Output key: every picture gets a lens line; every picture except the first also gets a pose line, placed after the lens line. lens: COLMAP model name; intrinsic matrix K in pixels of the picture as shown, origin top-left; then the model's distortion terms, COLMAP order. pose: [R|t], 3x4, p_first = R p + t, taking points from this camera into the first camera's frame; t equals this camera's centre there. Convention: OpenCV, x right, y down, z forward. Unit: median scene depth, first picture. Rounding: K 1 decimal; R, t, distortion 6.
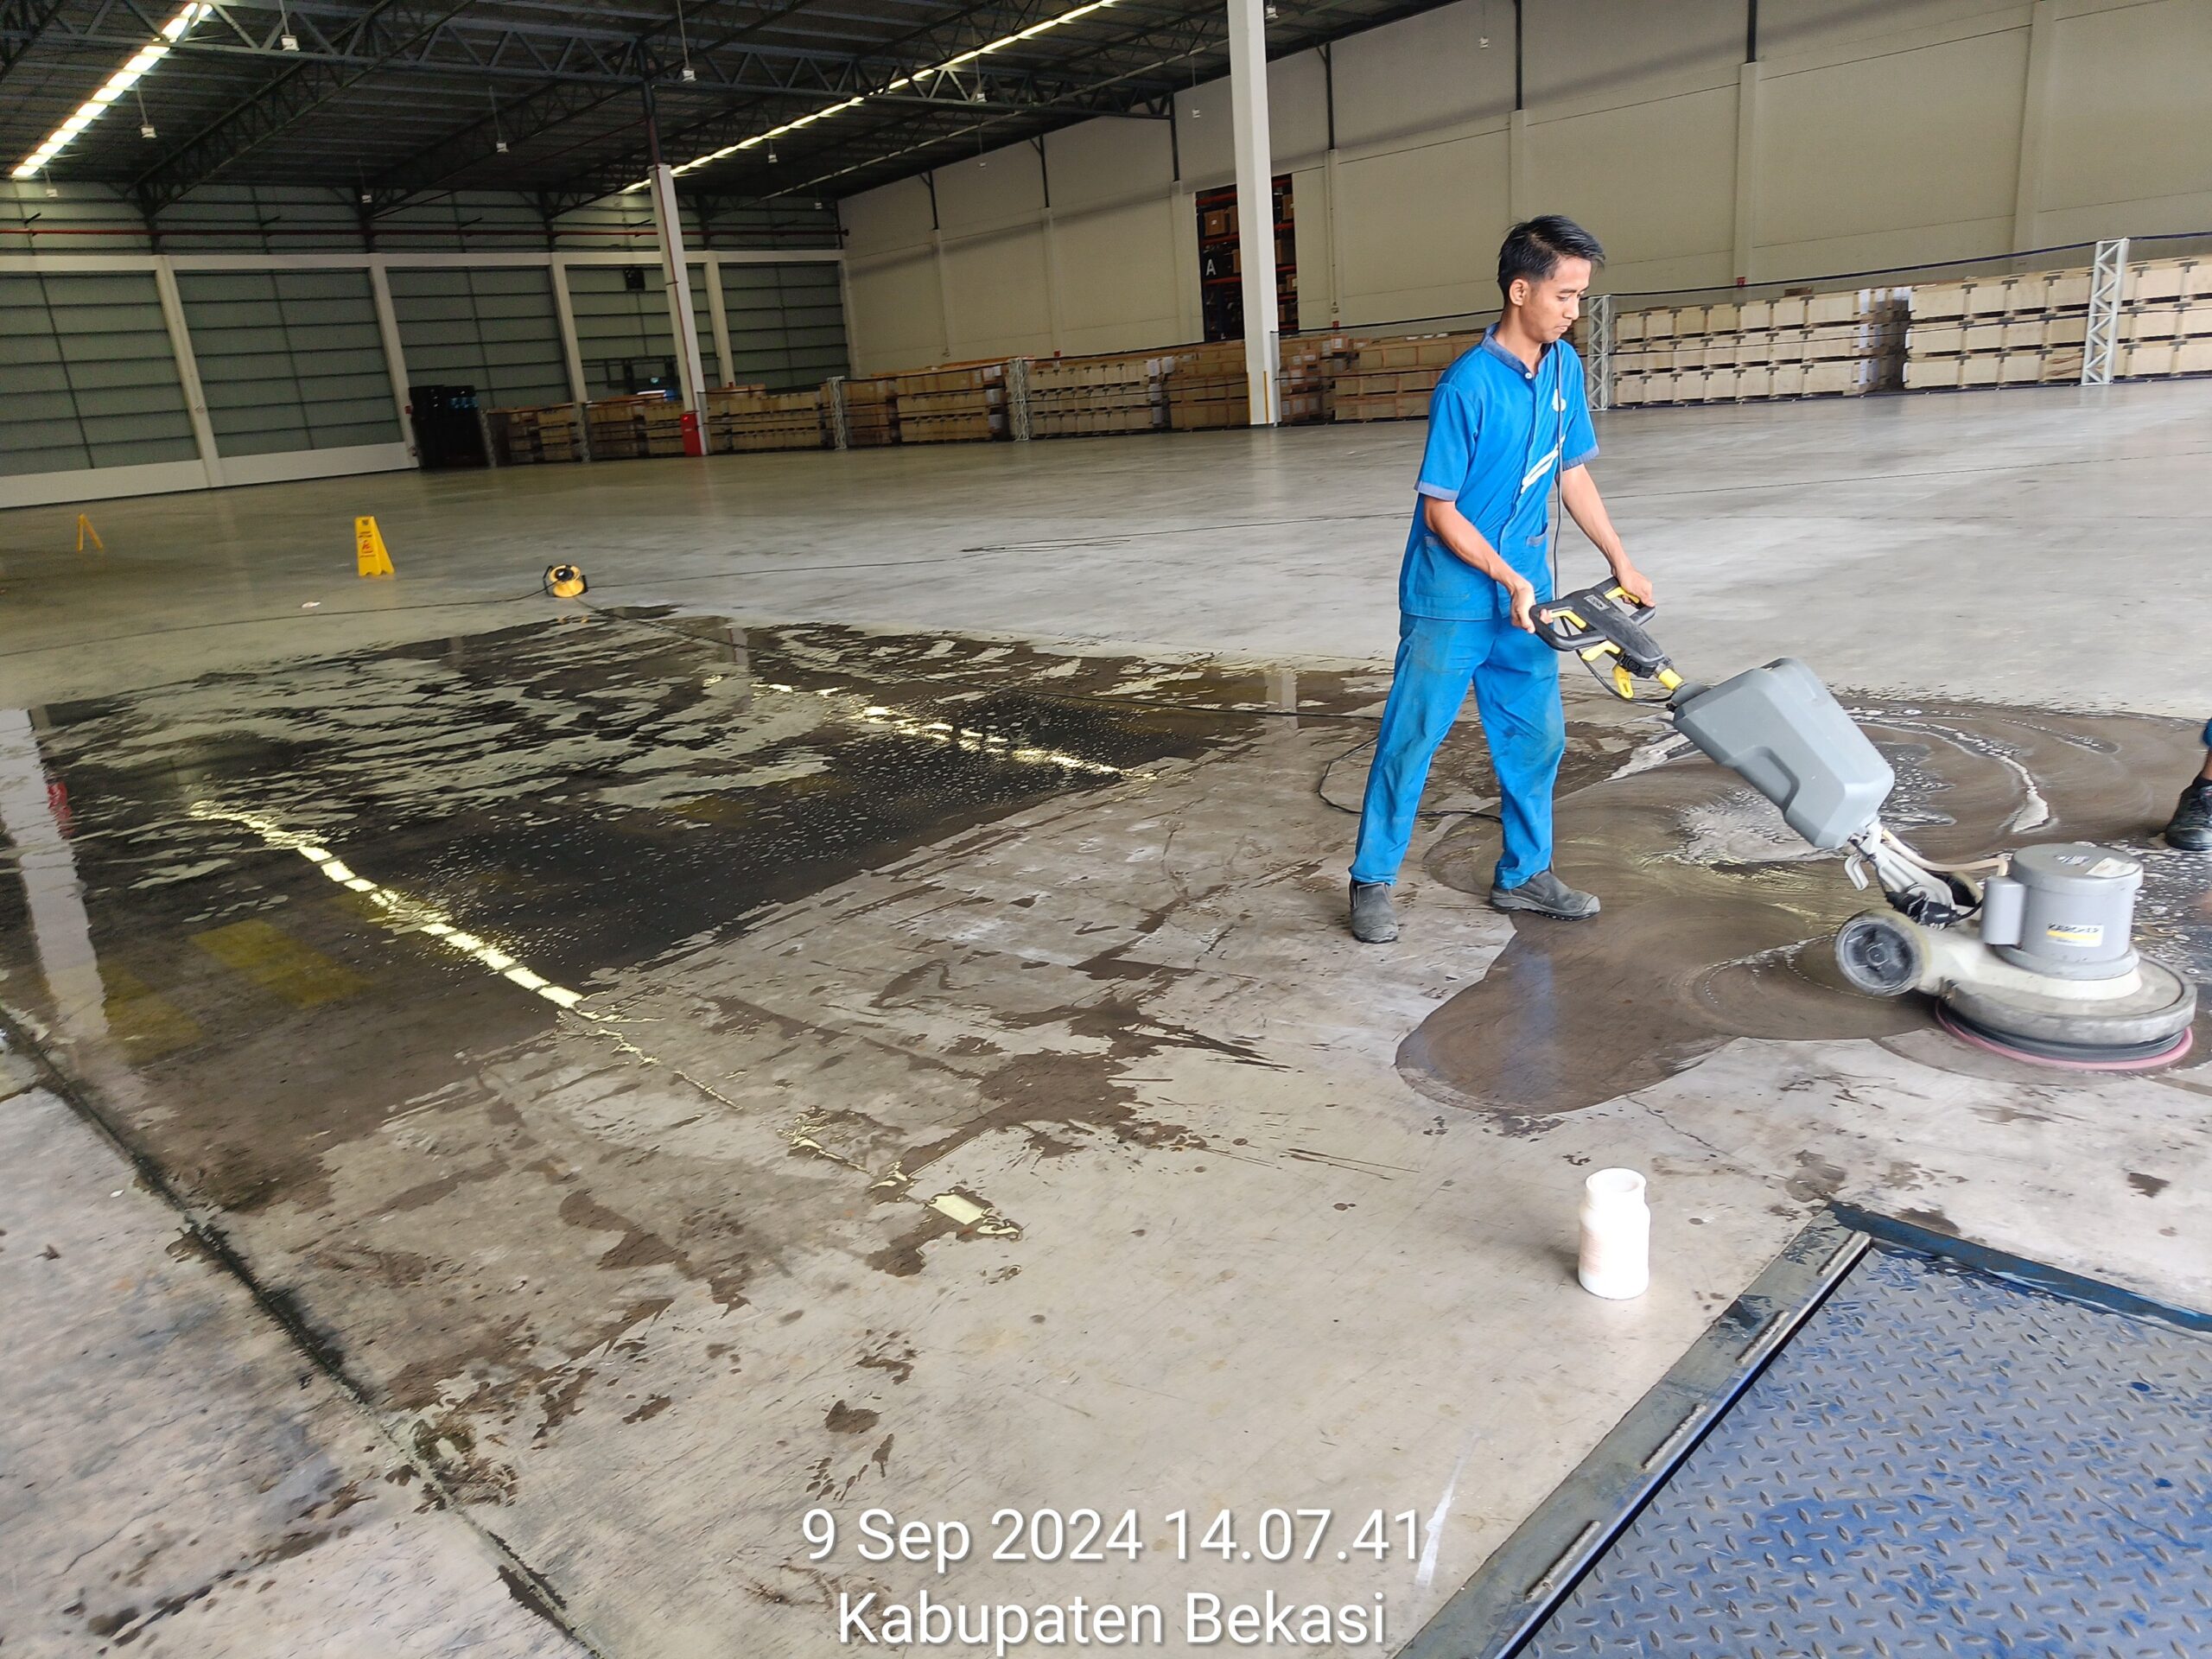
lens RADIAL K [[1533.1, 0, 1109.6], [0, 1533.1, 841.9], [0, 0, 1]] dist [0.004526, 0.006765]
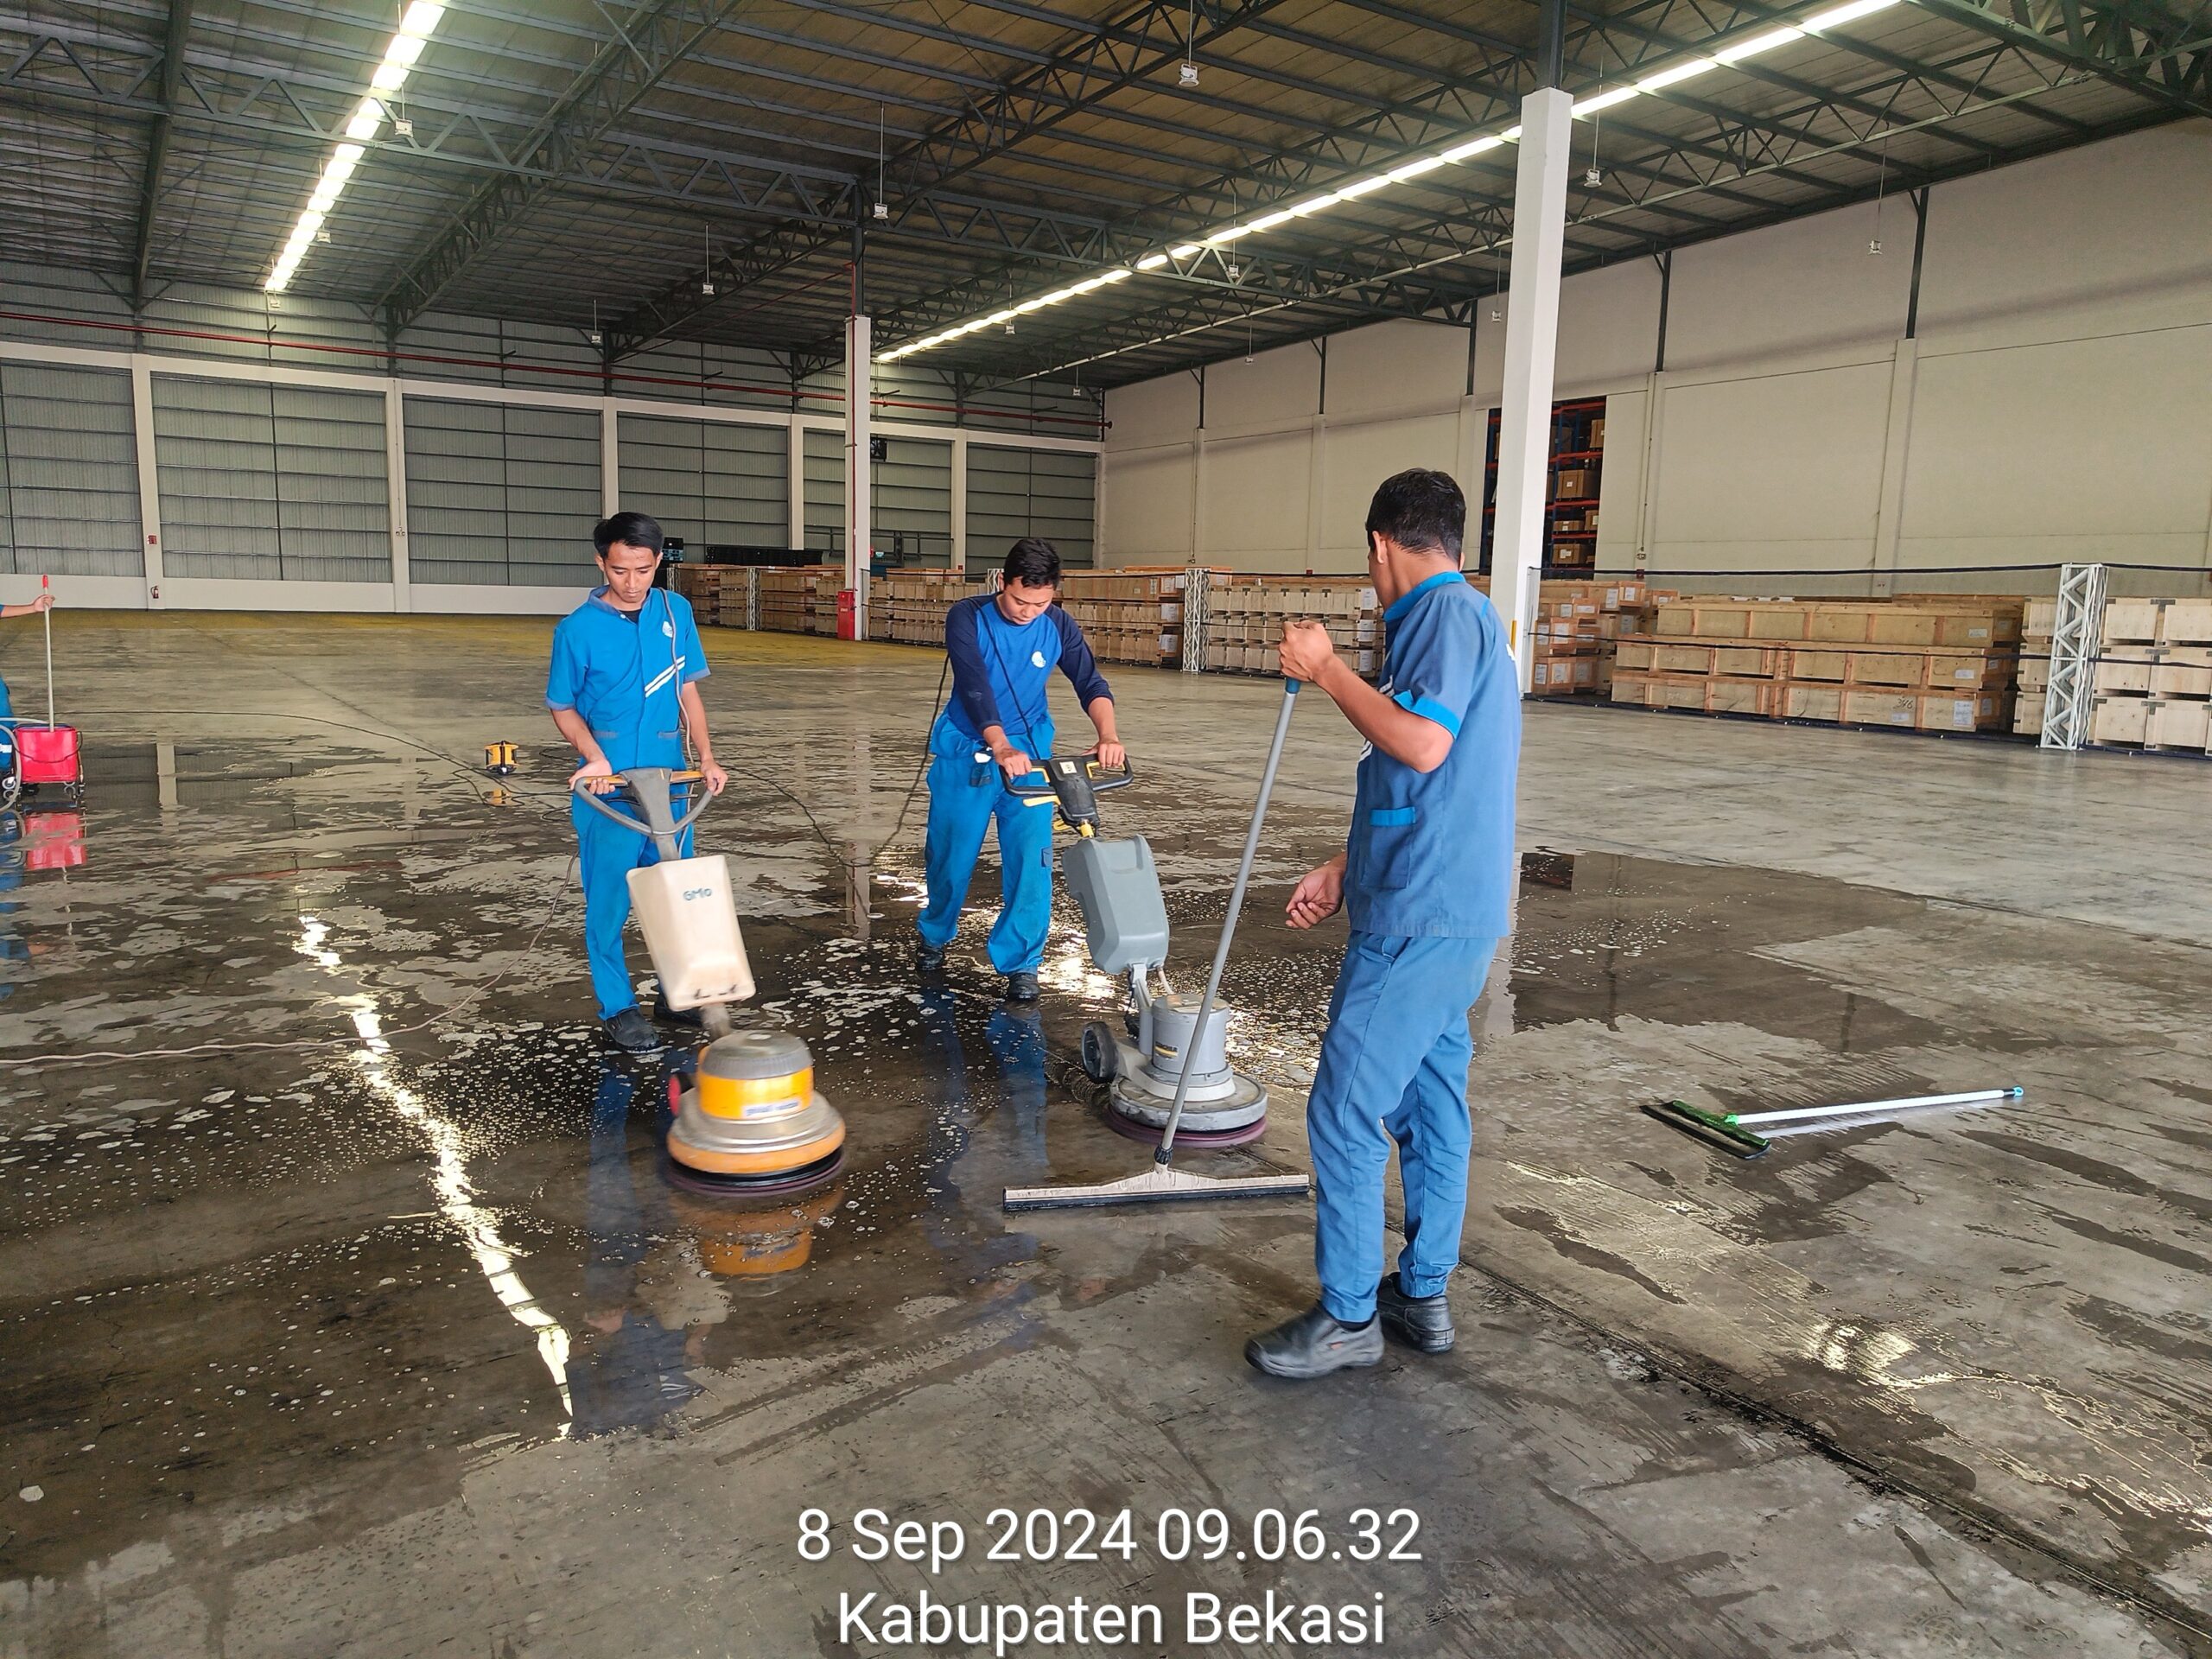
lens RADIAL K [[1533.1, 0, 1088.8], [0, 1533.1, 812.7], [0, 0, 1]] dist [0.004526, 0.006765]
pose [[0.972842, 0.135693, -0.187523, 0.034396], [-0.161771, 0.978022, -0.131538, -0.060993], [0.165553, 0.158302, 0.973413, 0.187376]]
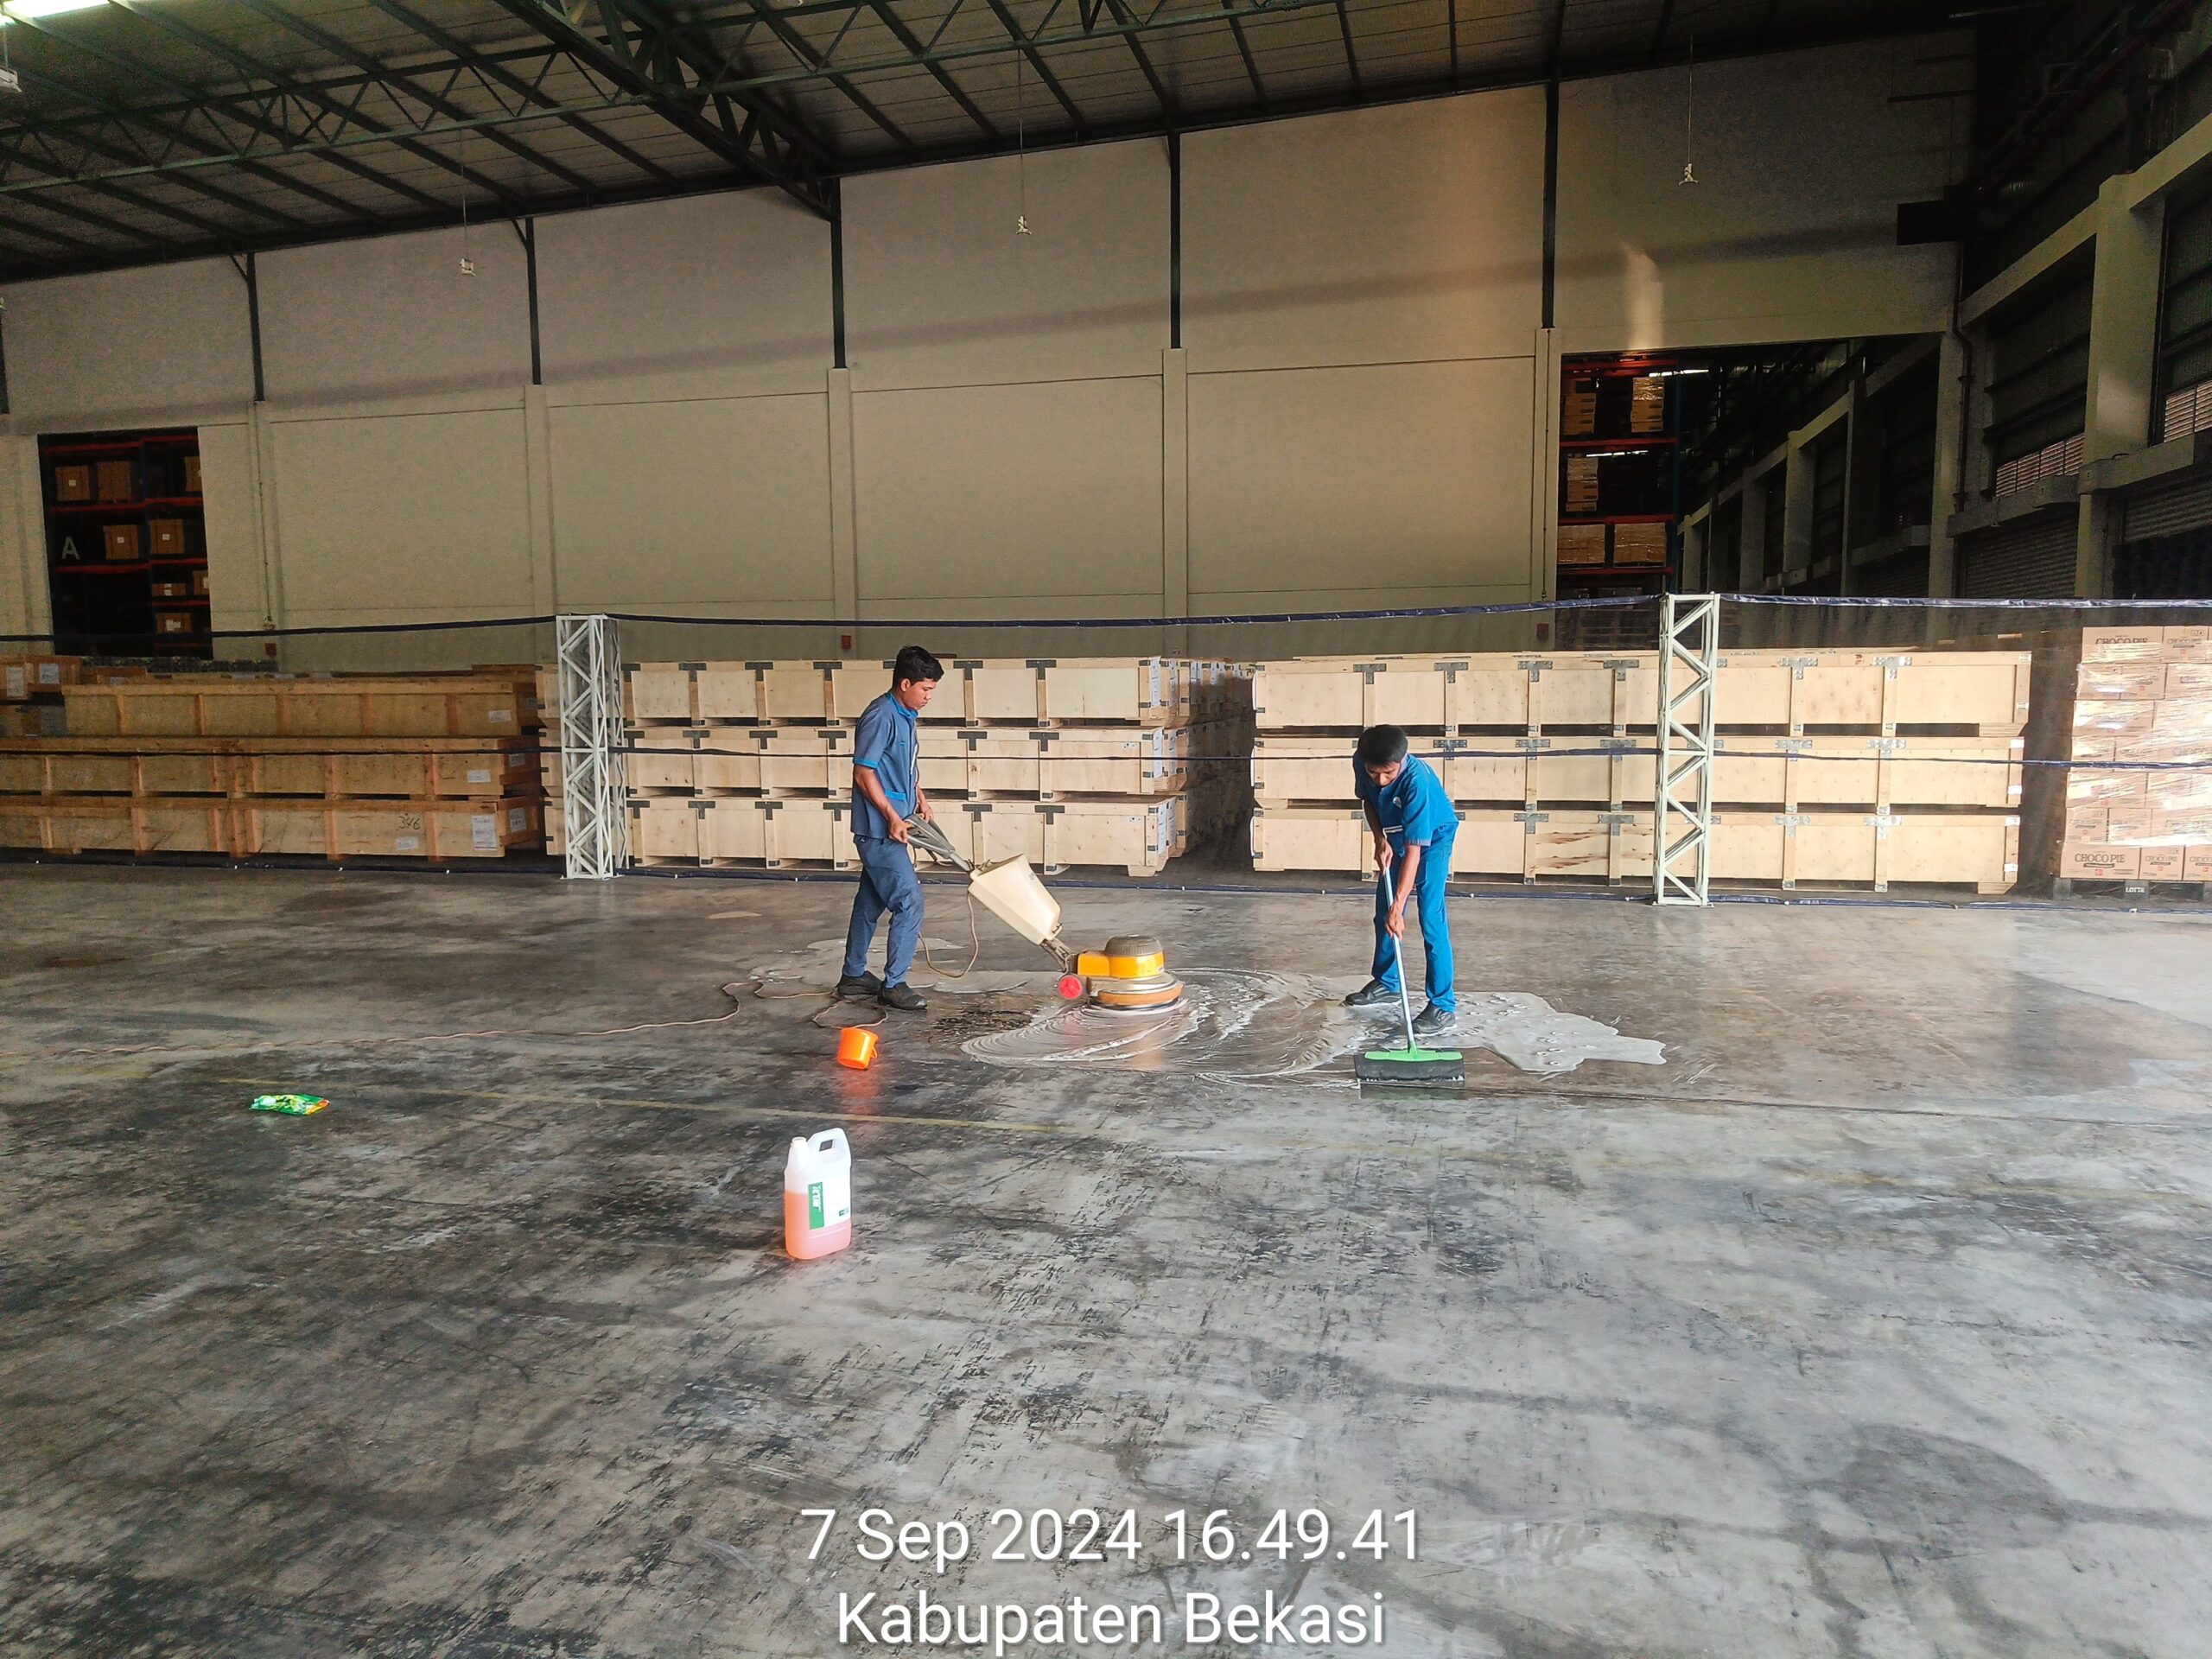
lens RADIAL K [[1533.1, 0, 1121.0], [0, 1533.1, 822.6], [0, 0, 1]] dist [0.004526, 0.006765]
pose [[0.841967, 0.028057, 0.538800, 0.111709], [0.095612, 0.975082, -0.200185, -0.103632], [-0.530990, 0.220065, 0.818304, 0.301985]]
